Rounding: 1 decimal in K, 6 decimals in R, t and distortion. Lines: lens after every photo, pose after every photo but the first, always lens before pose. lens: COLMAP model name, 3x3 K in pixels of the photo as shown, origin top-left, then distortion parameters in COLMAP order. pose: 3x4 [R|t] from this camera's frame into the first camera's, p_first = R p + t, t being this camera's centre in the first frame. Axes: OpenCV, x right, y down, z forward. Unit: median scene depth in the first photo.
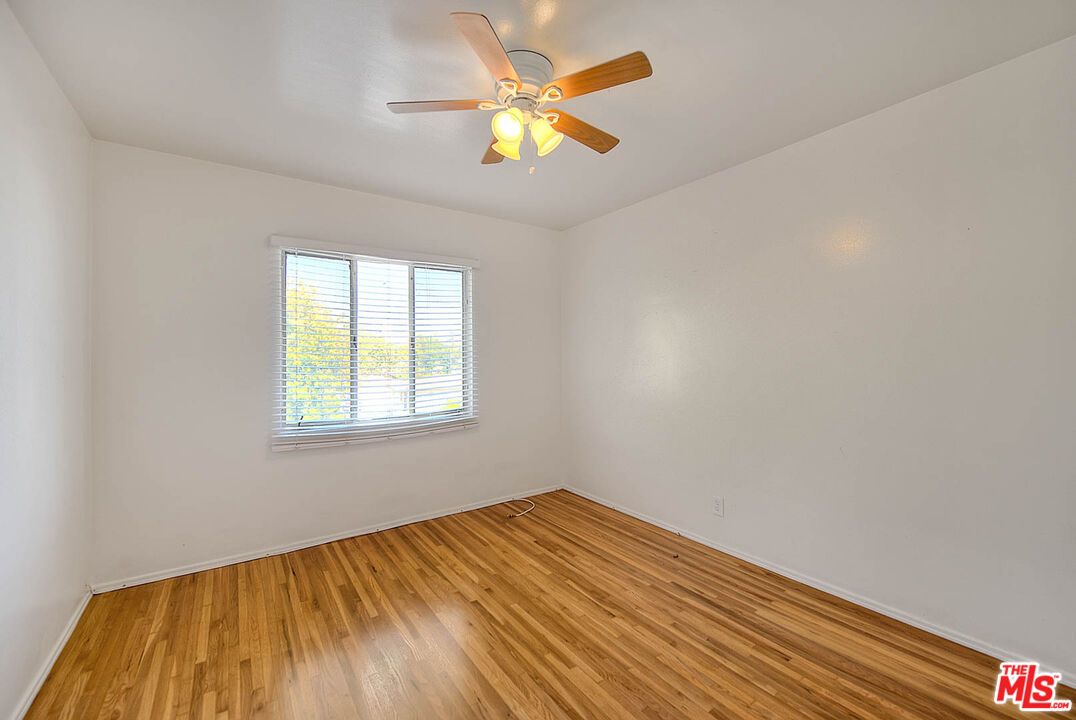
lens RADIAL K [[476.0, 0, 538.0], [0, 476.0, 360.0], [0, 0, 1]] dist [0.027961, -0.000152]
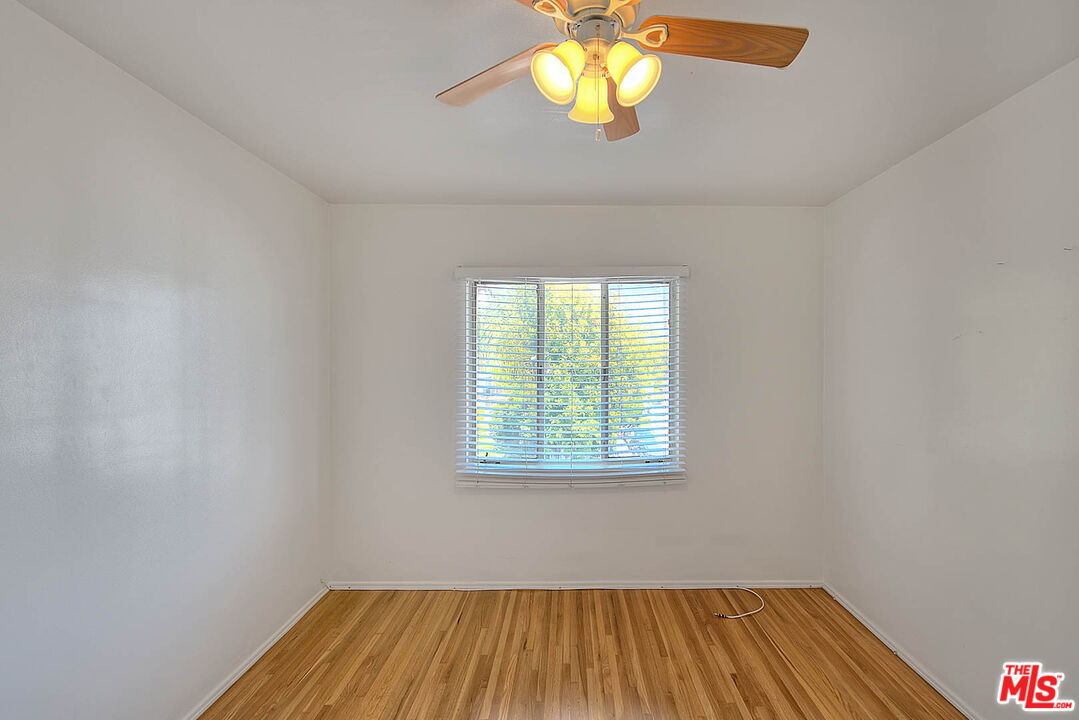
lens RADIAL K [[490.4, 0, 546.3], [0, 490.4, 372.8], [0, 0, 1]] dist [0.000499, 0.000142]
pose [[0.815490, 0.017822, -0.578496, 0.173228], [-0.003286, 0.999652, 0.026164, -0.070588], [0.578761, -0.019435, 0.815265, 0.274547]]
